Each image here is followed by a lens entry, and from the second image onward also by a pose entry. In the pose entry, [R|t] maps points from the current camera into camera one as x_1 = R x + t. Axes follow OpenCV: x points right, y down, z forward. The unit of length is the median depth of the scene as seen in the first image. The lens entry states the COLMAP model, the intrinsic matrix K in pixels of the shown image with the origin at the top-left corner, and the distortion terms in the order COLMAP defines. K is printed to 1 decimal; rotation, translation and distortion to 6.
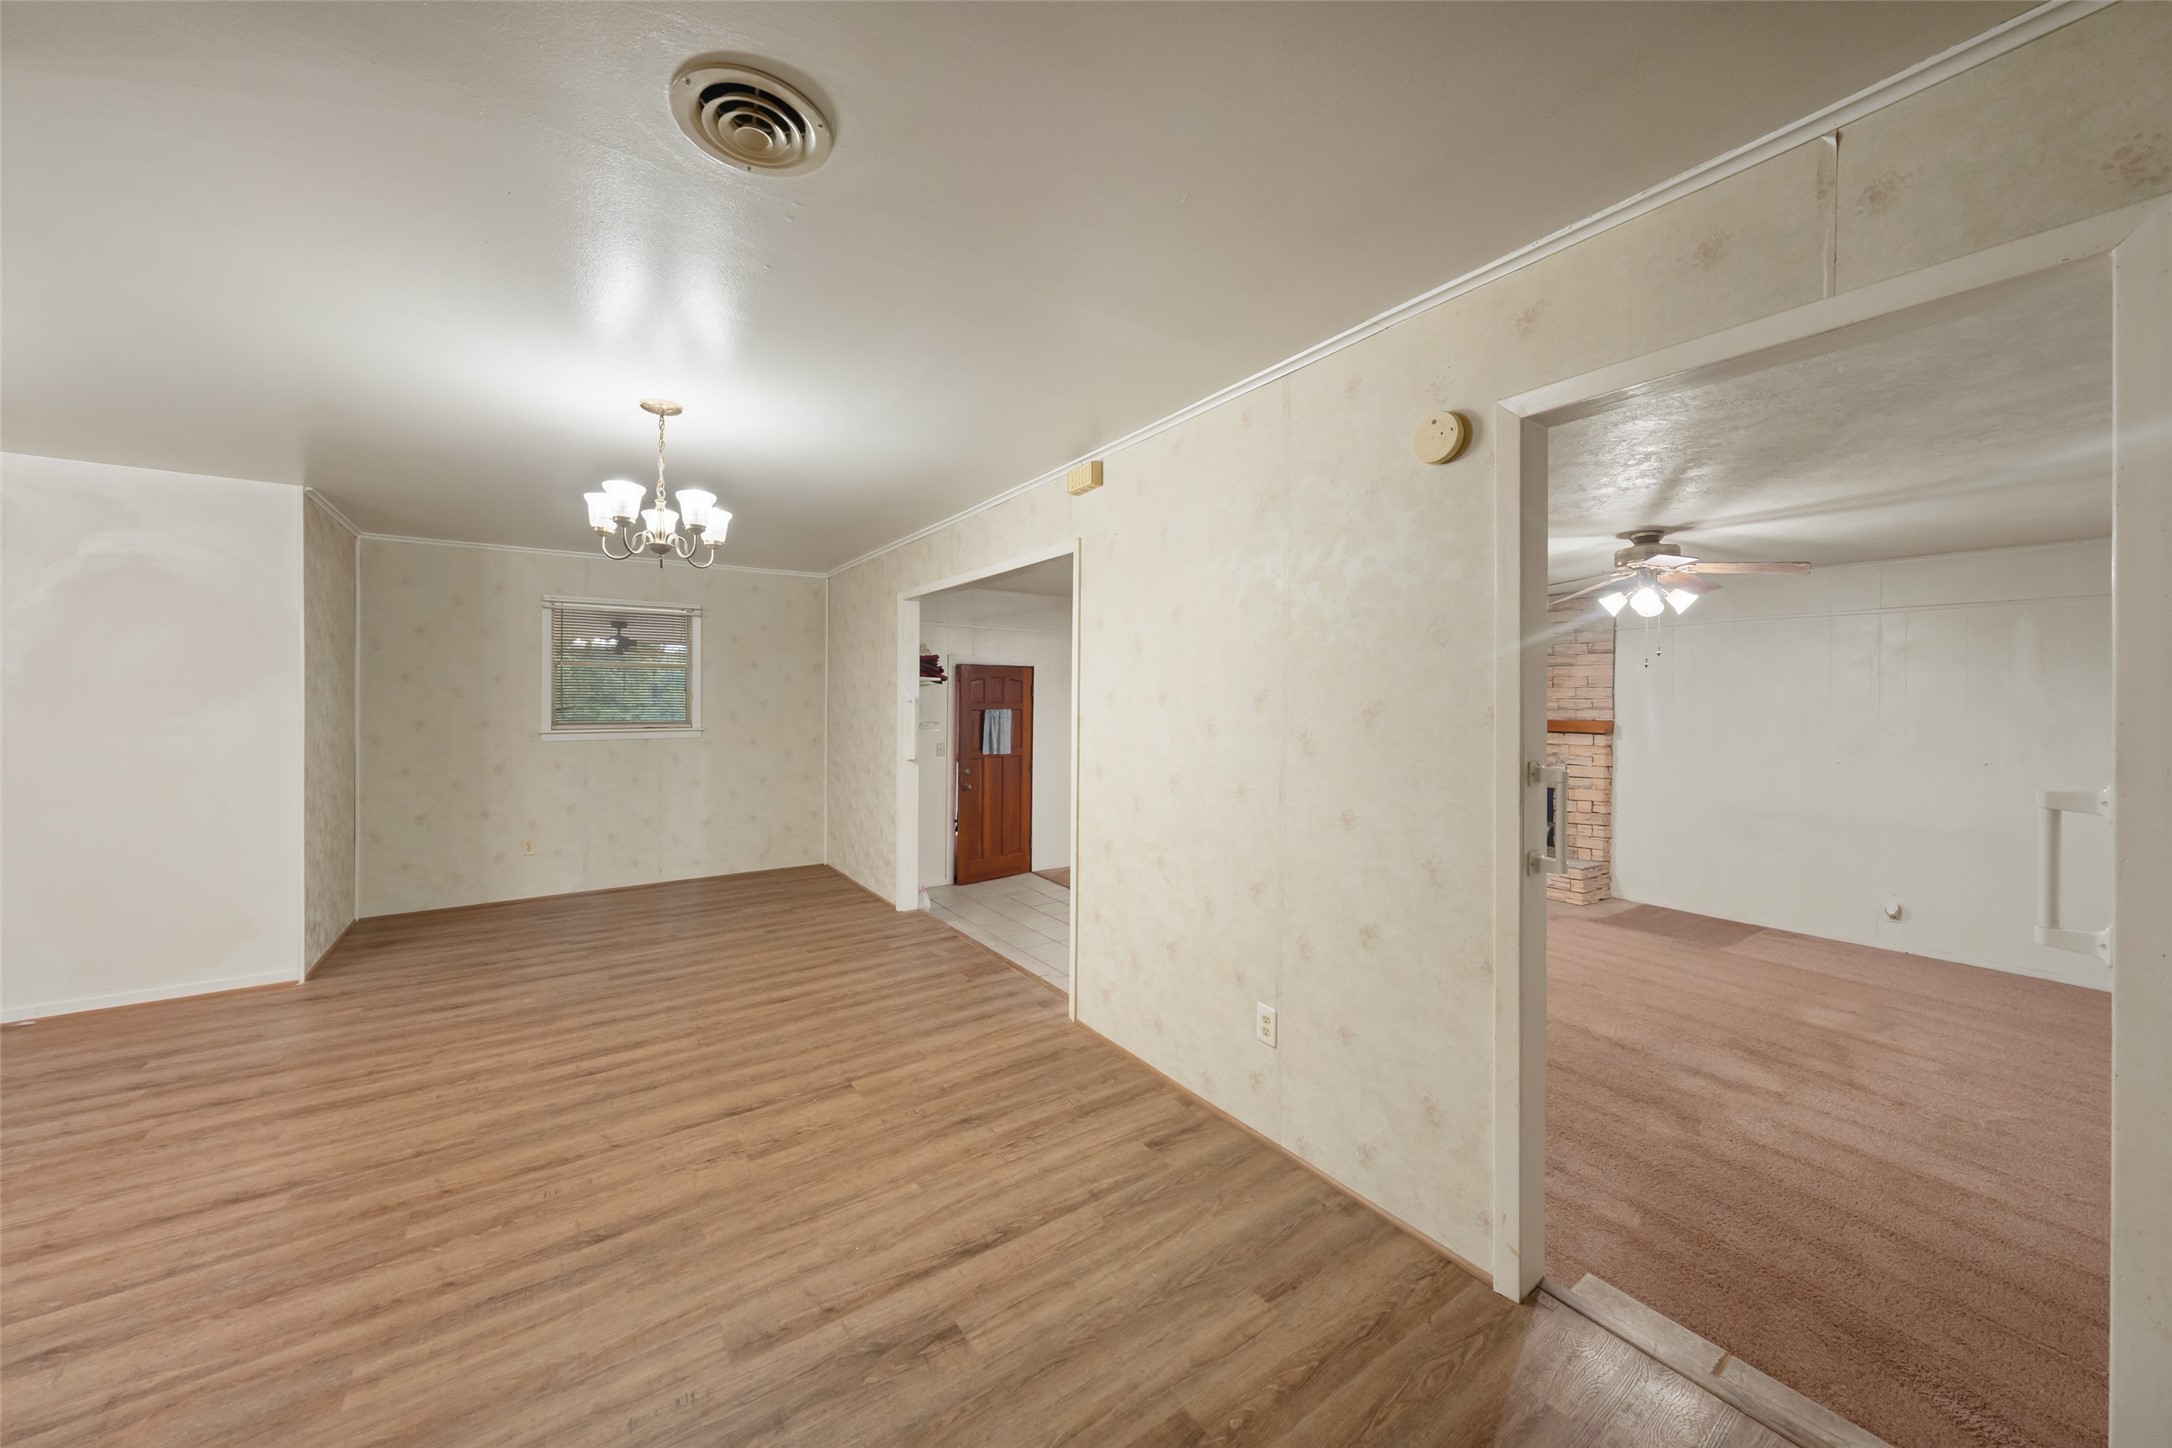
lens RADIAL K [[769.4, 0, 1081.4], [0, 769.4, 696.1], [0, 0, 1]] dist [-0.003600, 0.000607]
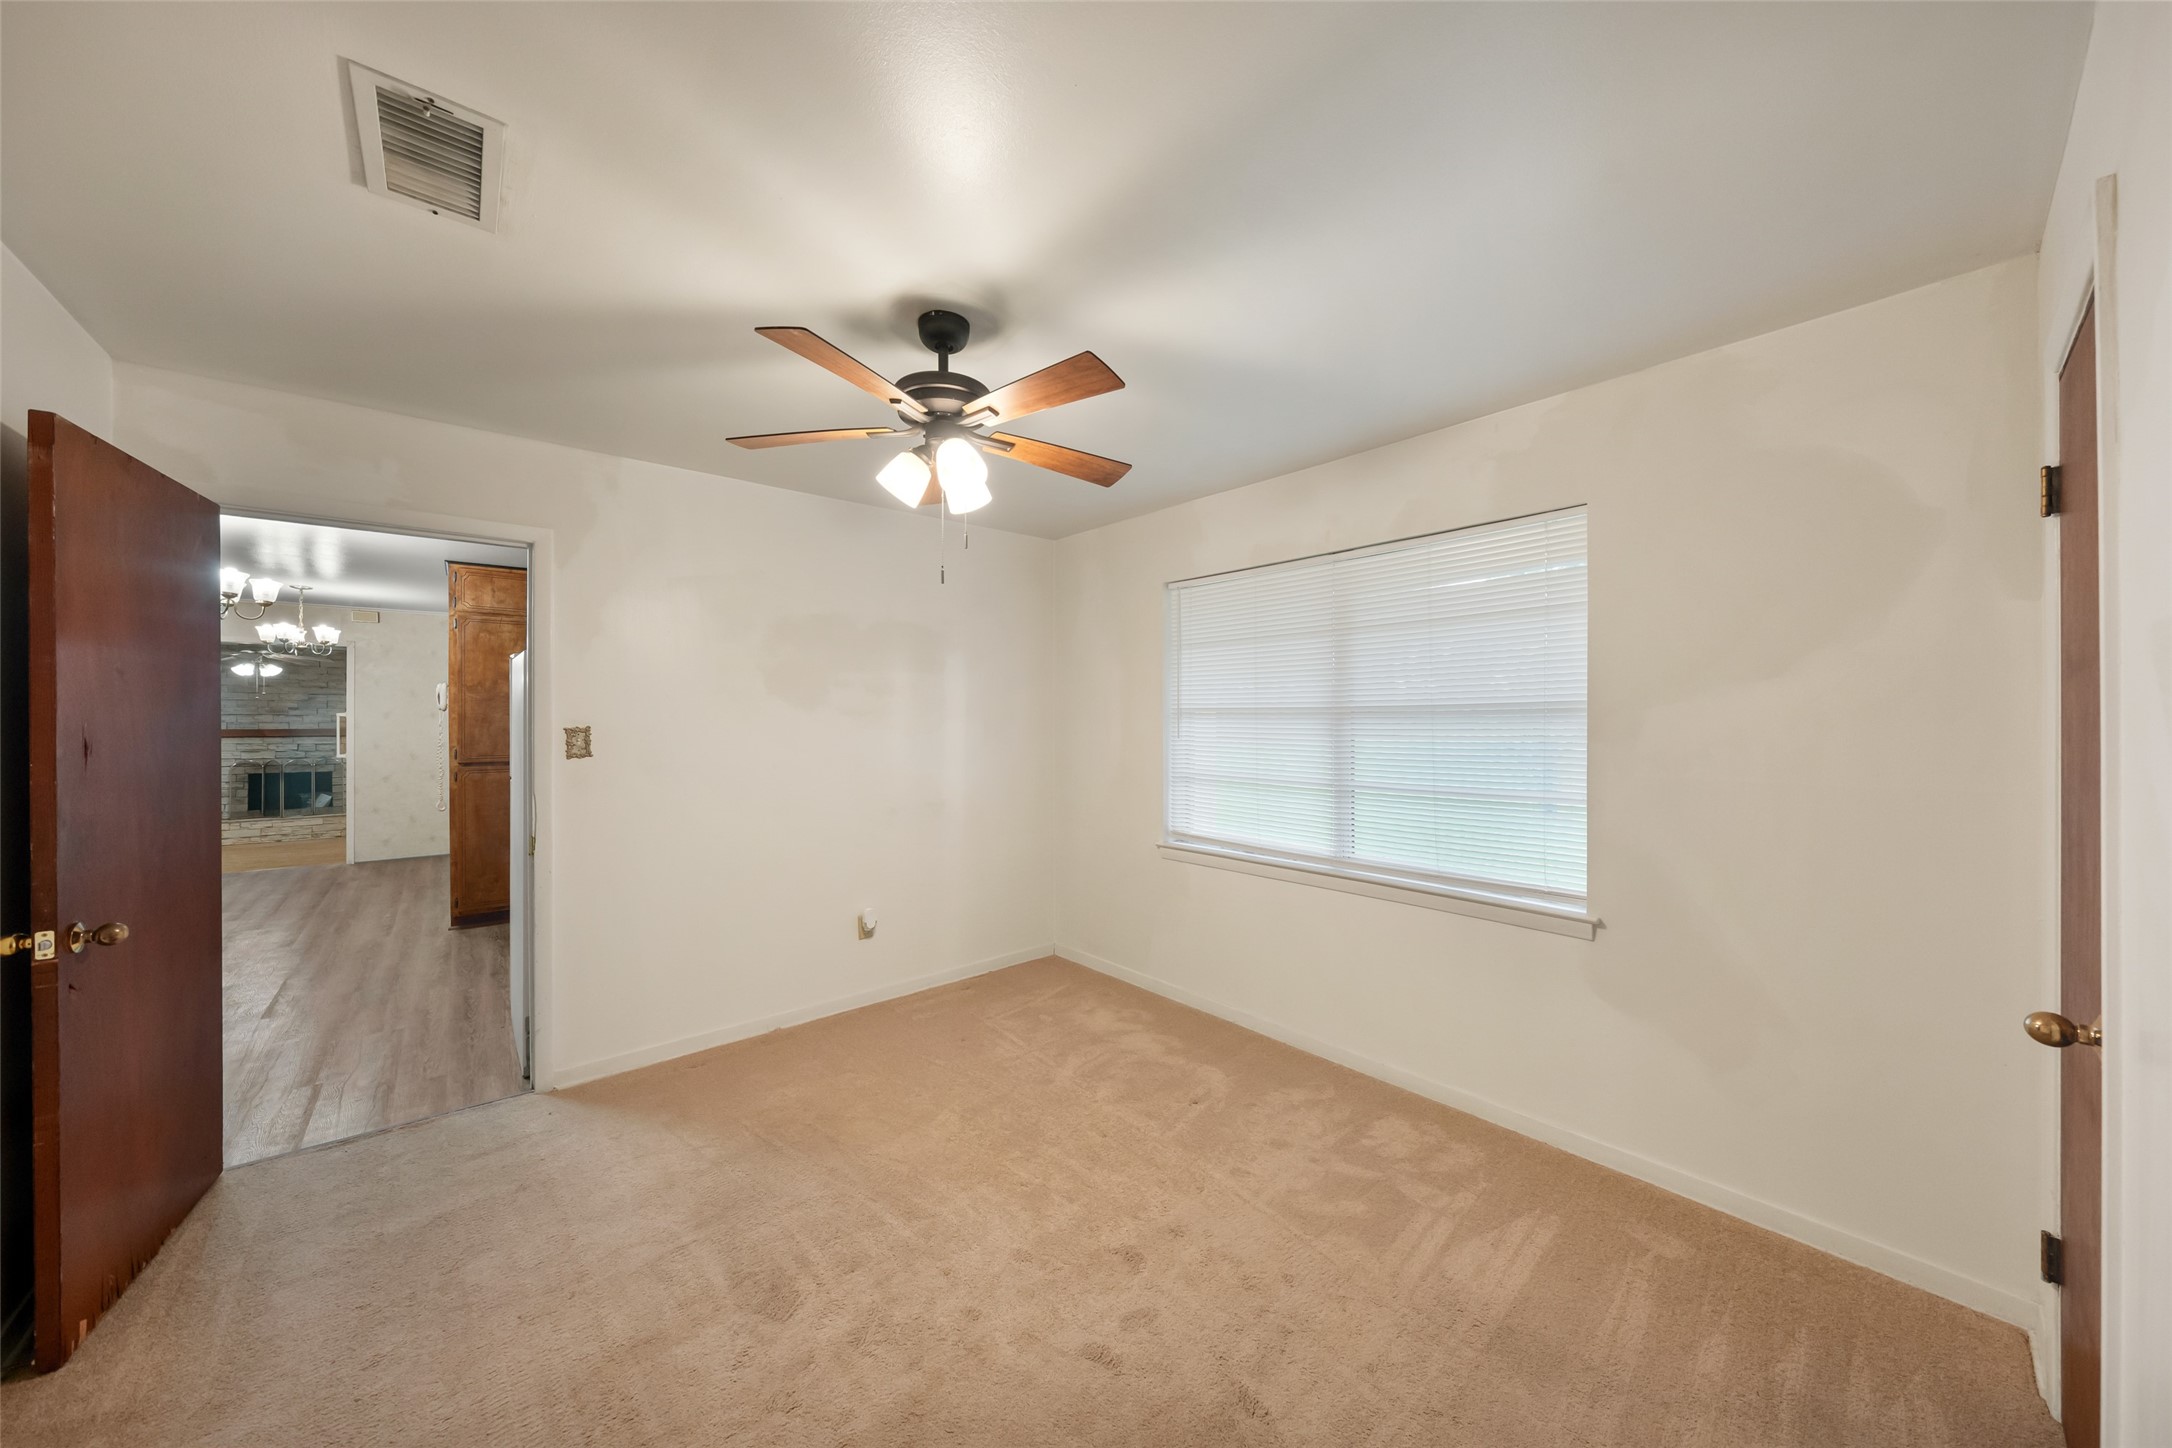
lens RADIAL K [[750.9, 0, 1092.9], [0, 750.9, 719.5], [0, 0, 1]] dist [-0.002063, -0.000026]
pose [[-0.111583, -0.004168, 0.993746, -2.016391], [-0.001008, 0.999991, 0.004081, 0.007129], [-0.993755, -0.000546, -0.111586, -0.715430]]
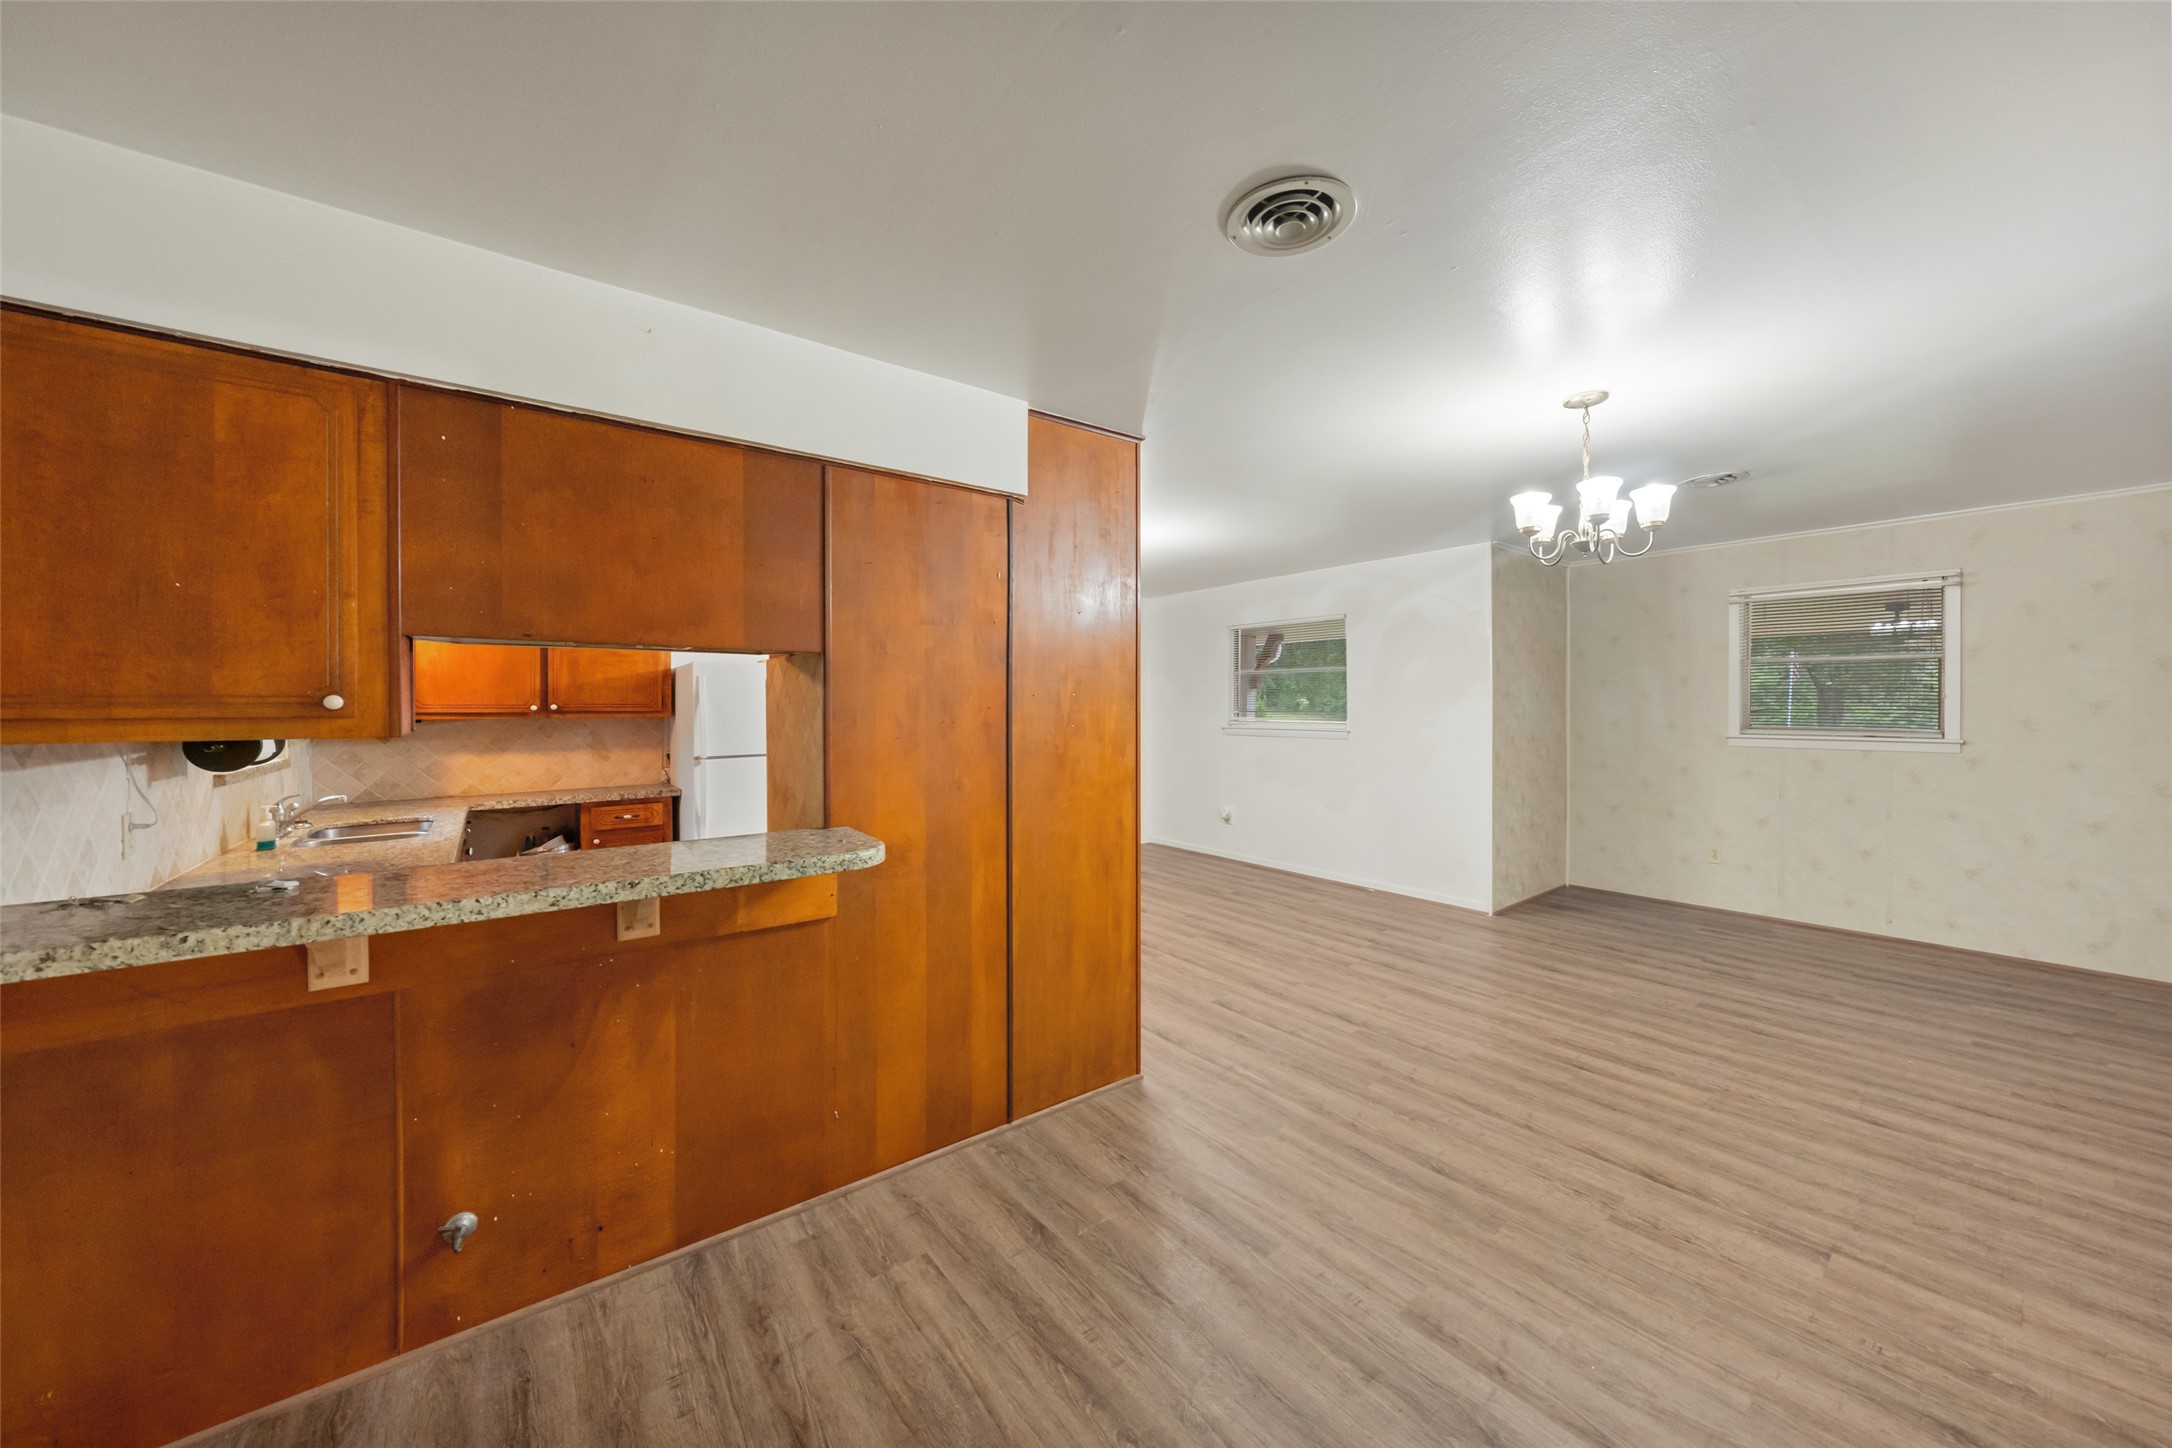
lens RADIAL K [[769.4, 0, 1084.5], [0, 769.4, 703.9], [0, 0, 1]] dist [-0.003600, 0.000607]
pose [[0.064816, 0.001964, -0.997895, 0.254010], [0.006439, 0.999976, 0.002386, 0.000982], [0.997876, -0.006580, 0.064802, 0.210113]]
